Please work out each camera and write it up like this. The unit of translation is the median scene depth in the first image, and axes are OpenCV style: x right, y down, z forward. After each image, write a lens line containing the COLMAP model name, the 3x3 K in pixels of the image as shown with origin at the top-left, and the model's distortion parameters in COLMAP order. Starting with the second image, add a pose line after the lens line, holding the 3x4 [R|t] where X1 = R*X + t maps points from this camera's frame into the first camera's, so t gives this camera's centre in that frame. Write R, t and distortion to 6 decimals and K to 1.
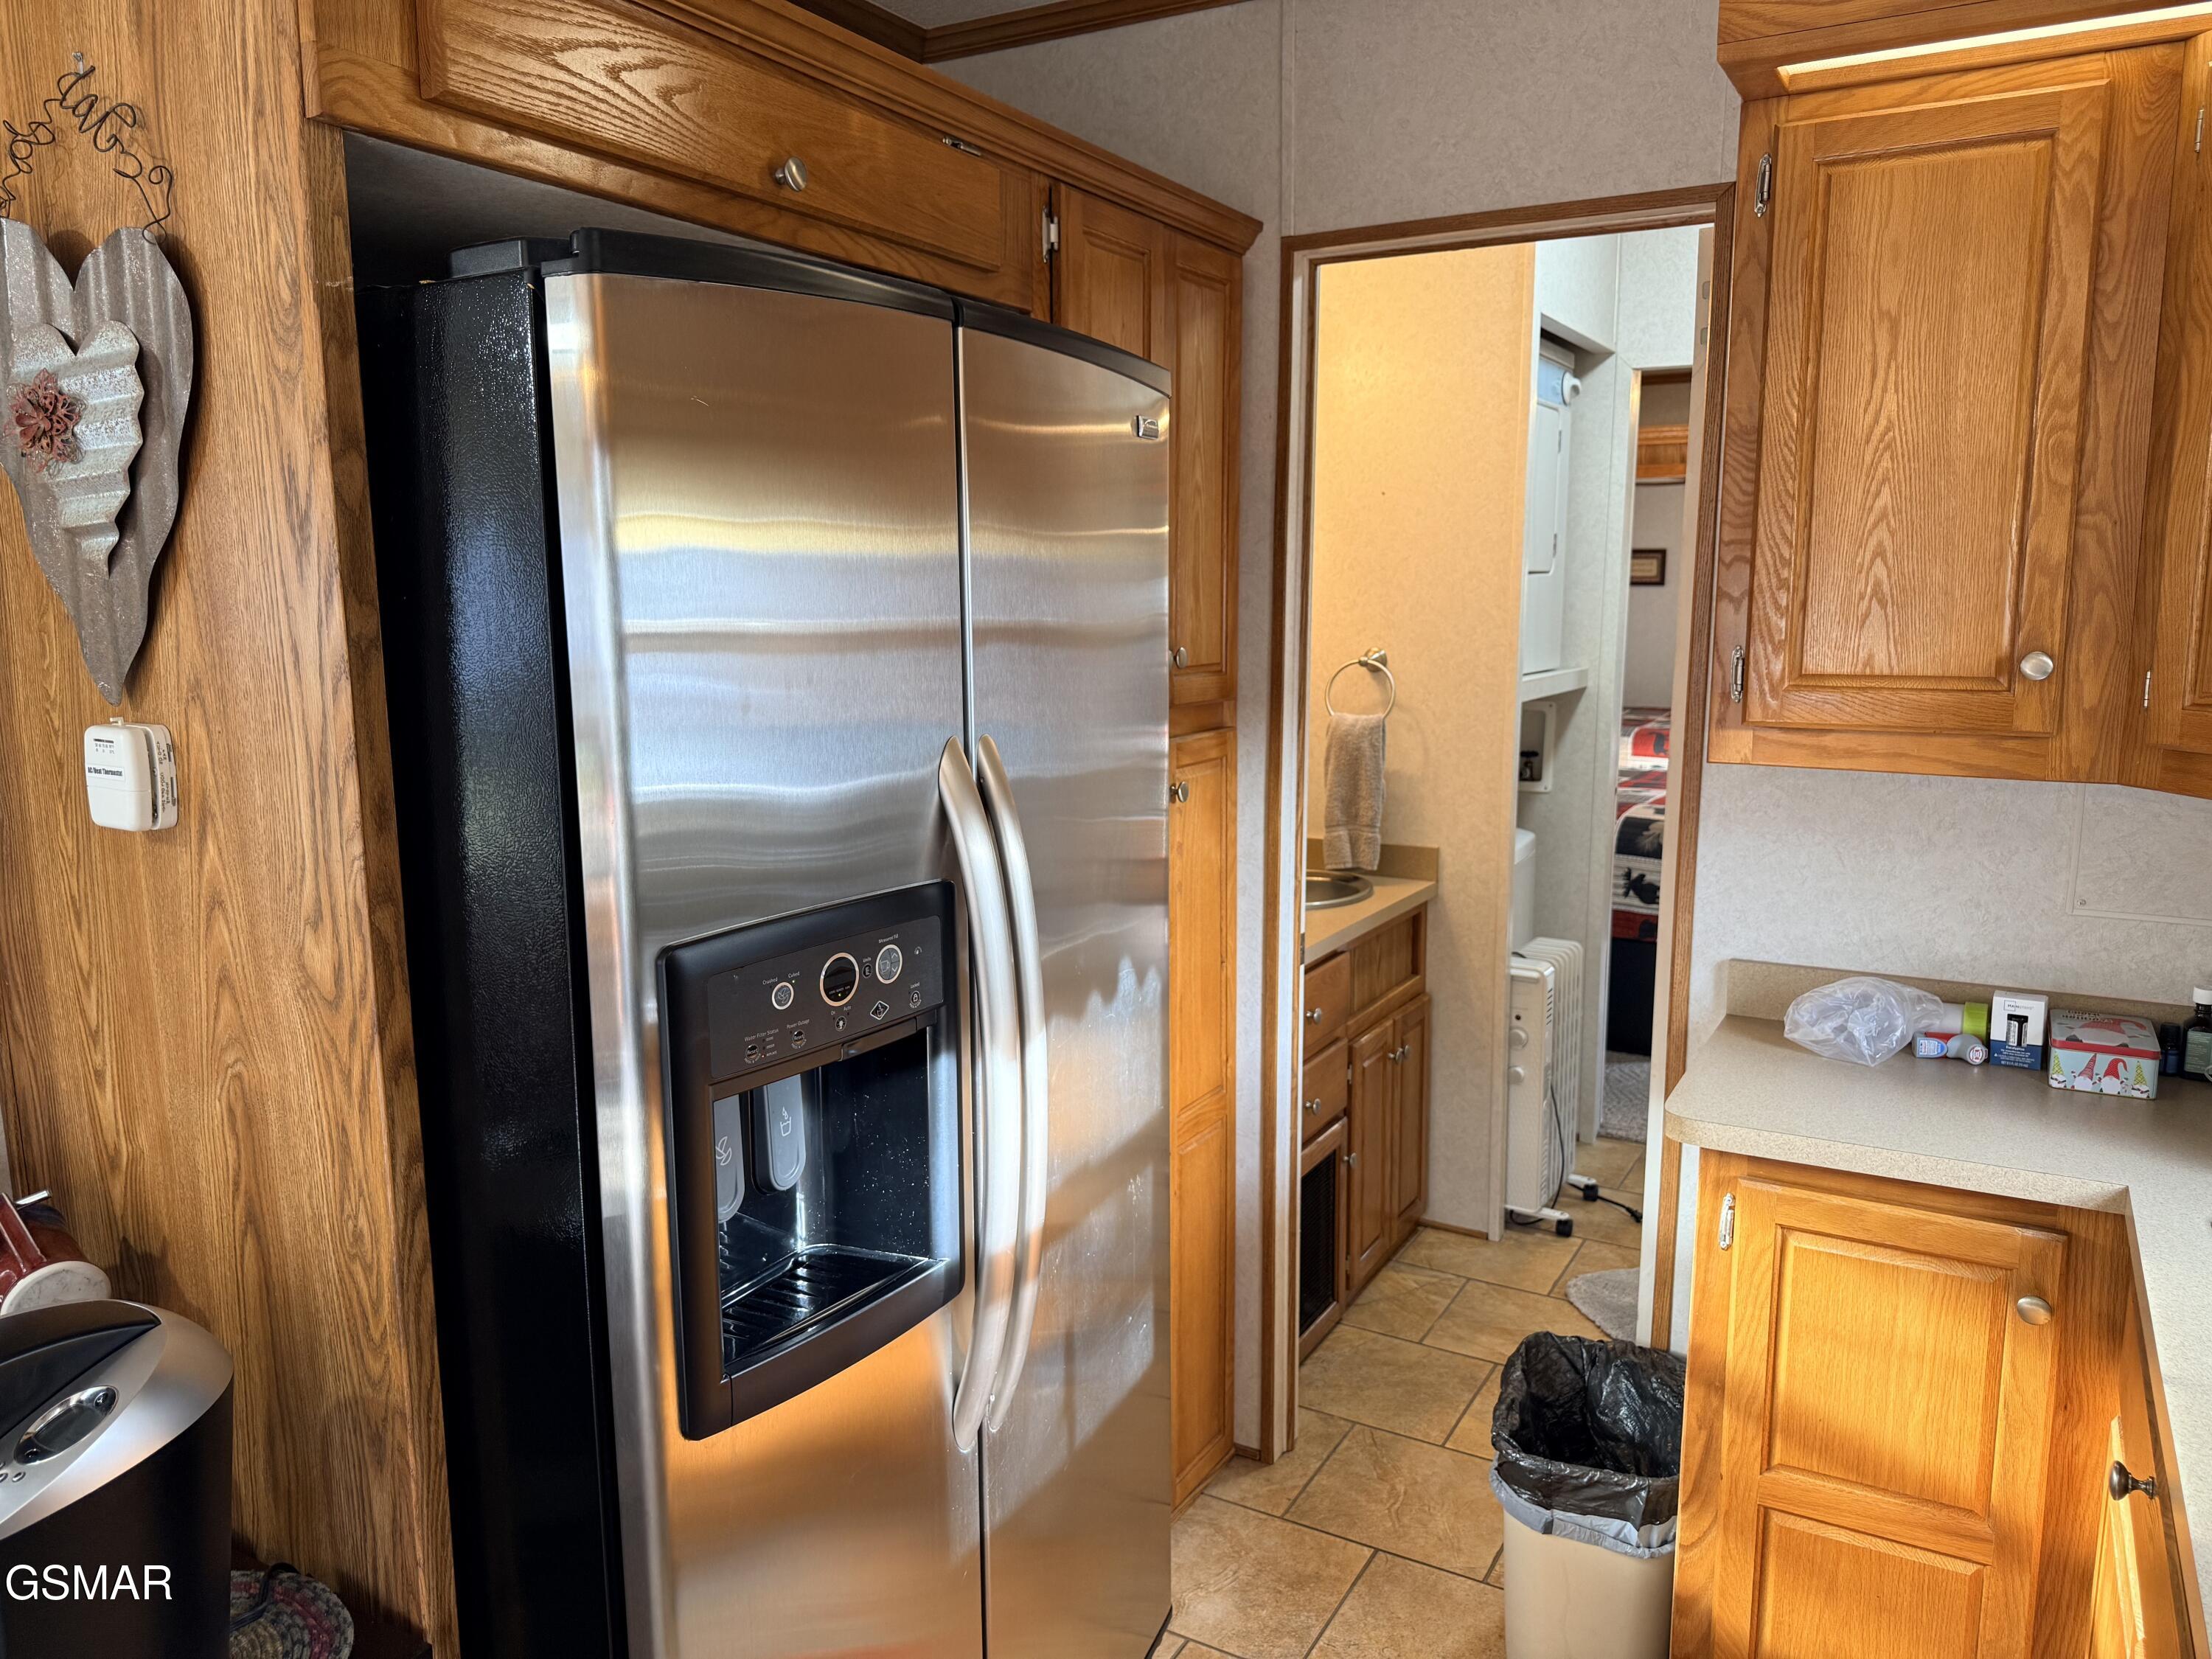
lens RADIAL K [[1575.3, 0, 1103.4], [0, 1575.3, 823.0], [0, 0, 1]] dist [0.043216, -0.039241]
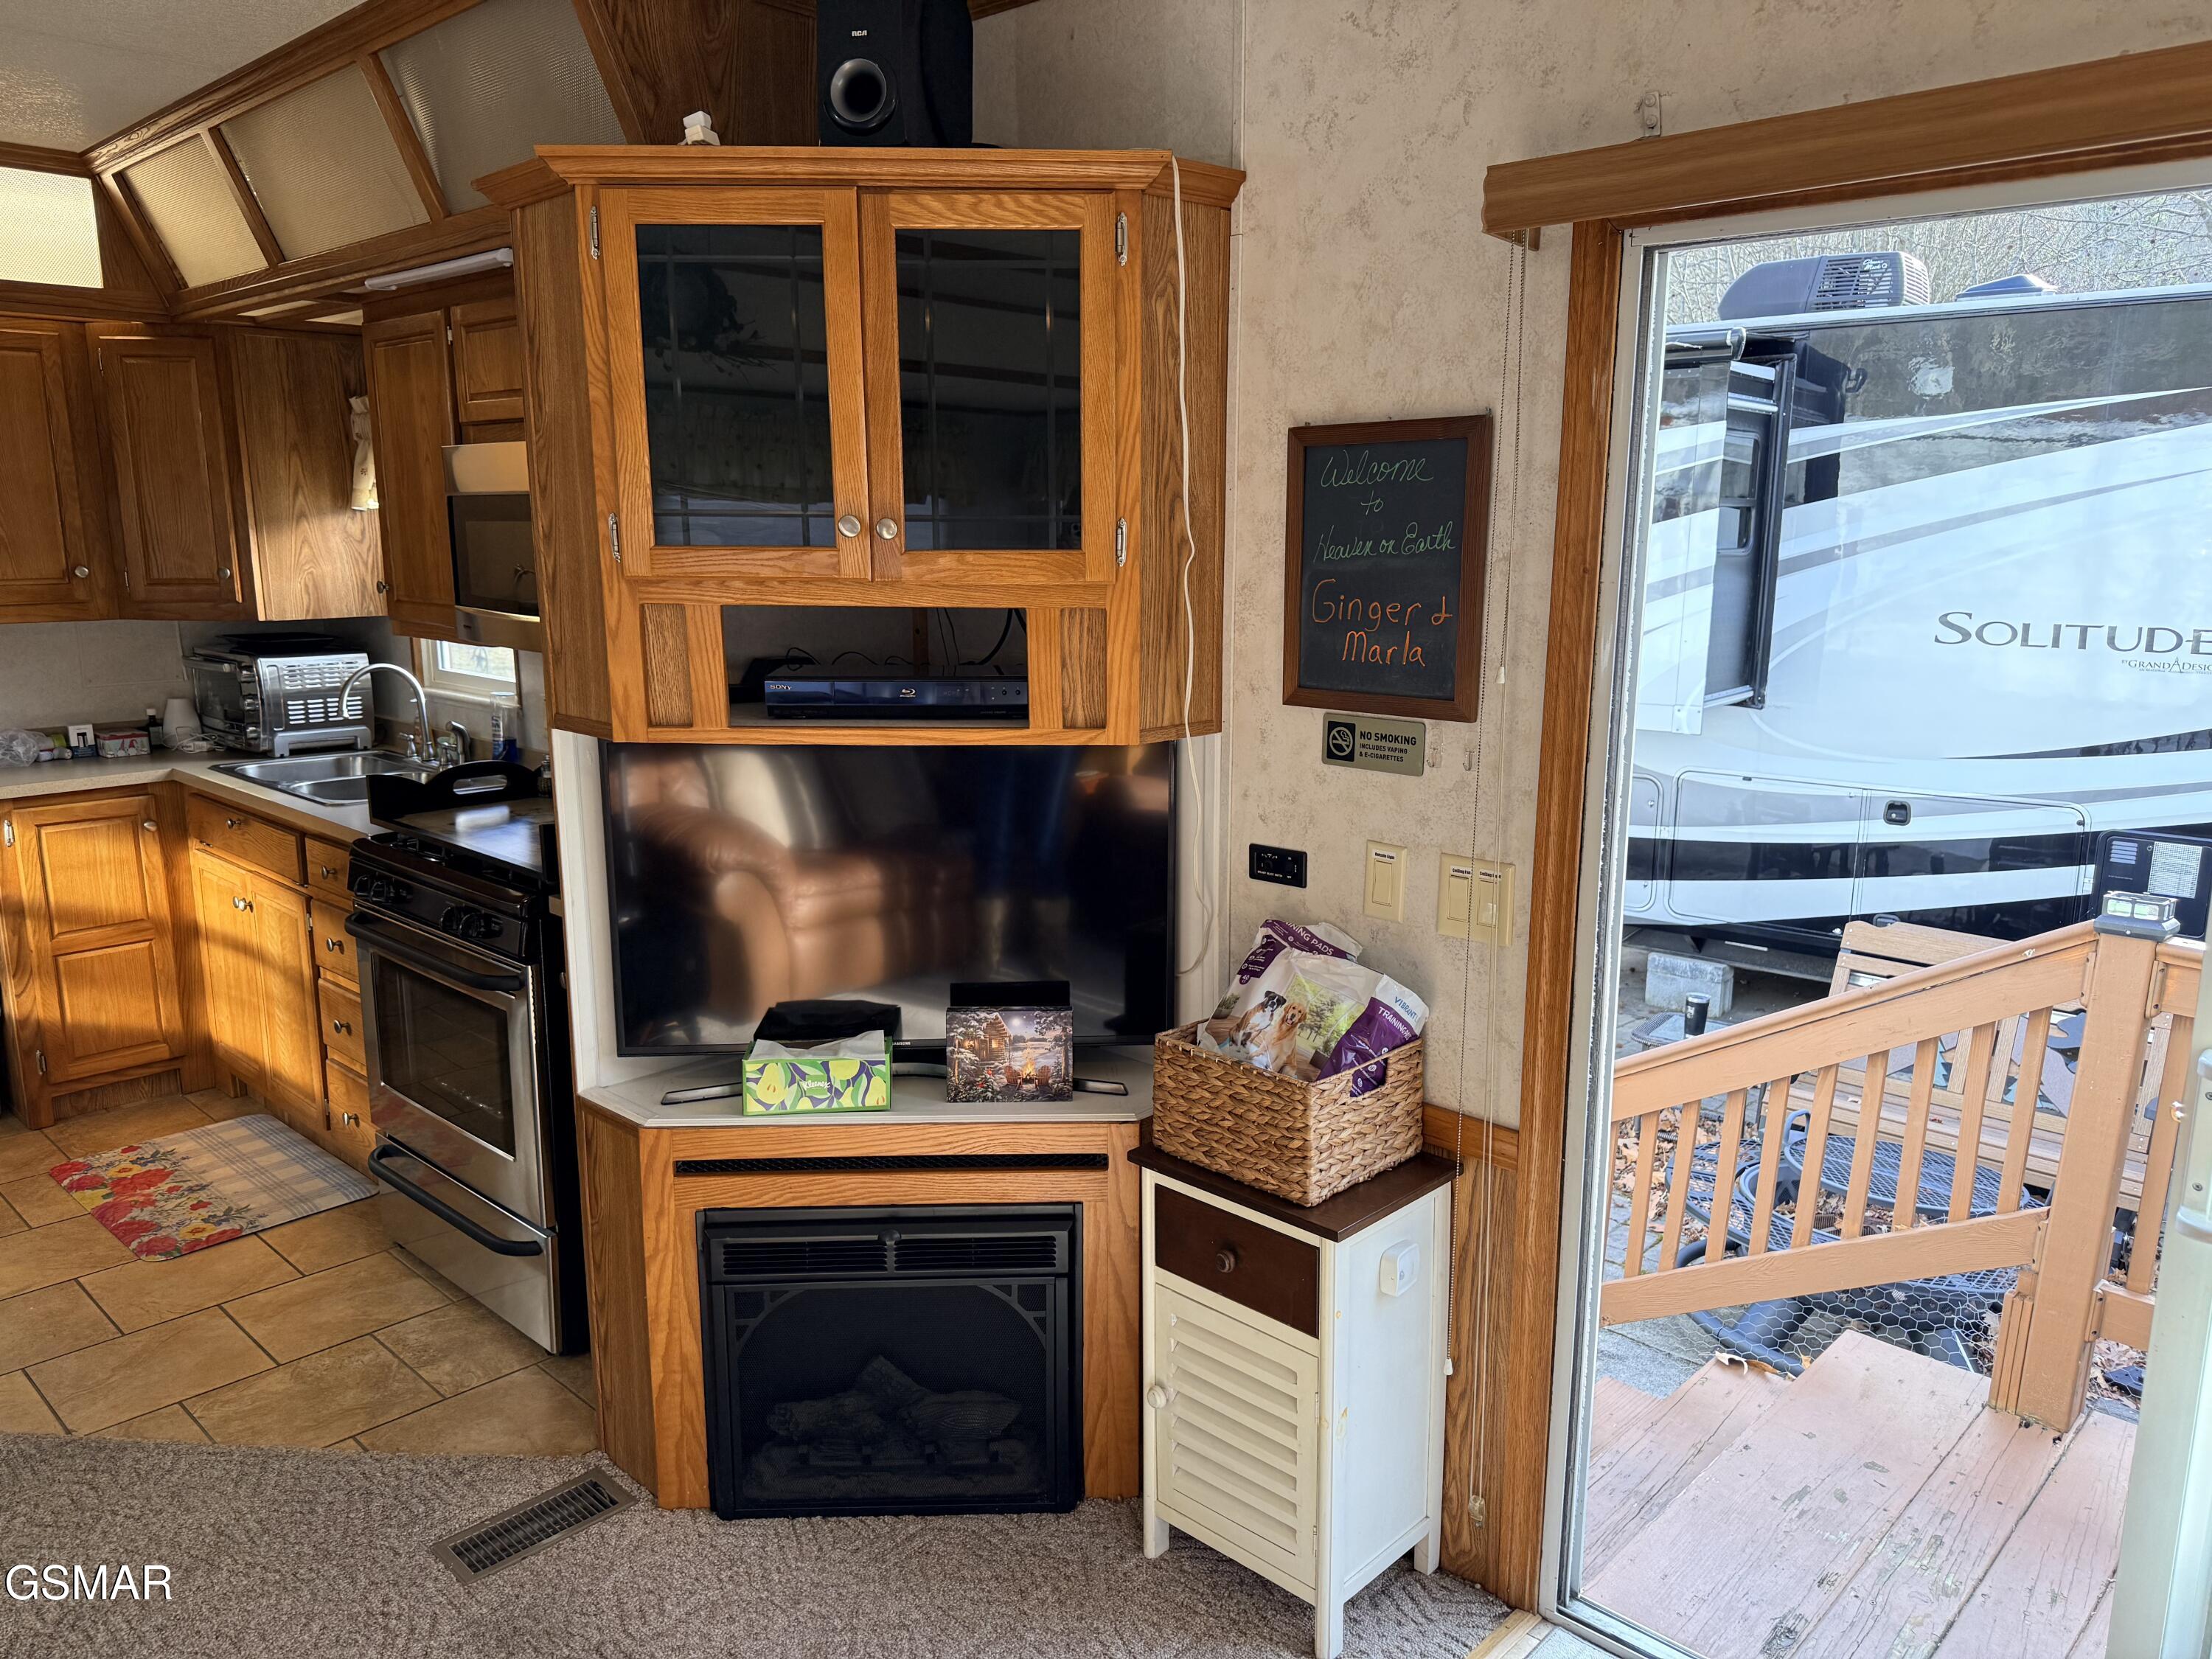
lens RADIAL K [[1575.3, 0, 1105.8], [0, 1575.3, 835.8], [0, 0, 1]] dist [0.043216, -0.039241]
pose [[0.234027, -0.188082, 0.953864, -1.404468], [0.144272, 0.976965, 0.157241, 0.133876], [-0.961466, 0.100817, 0.255771, -1.051235]]
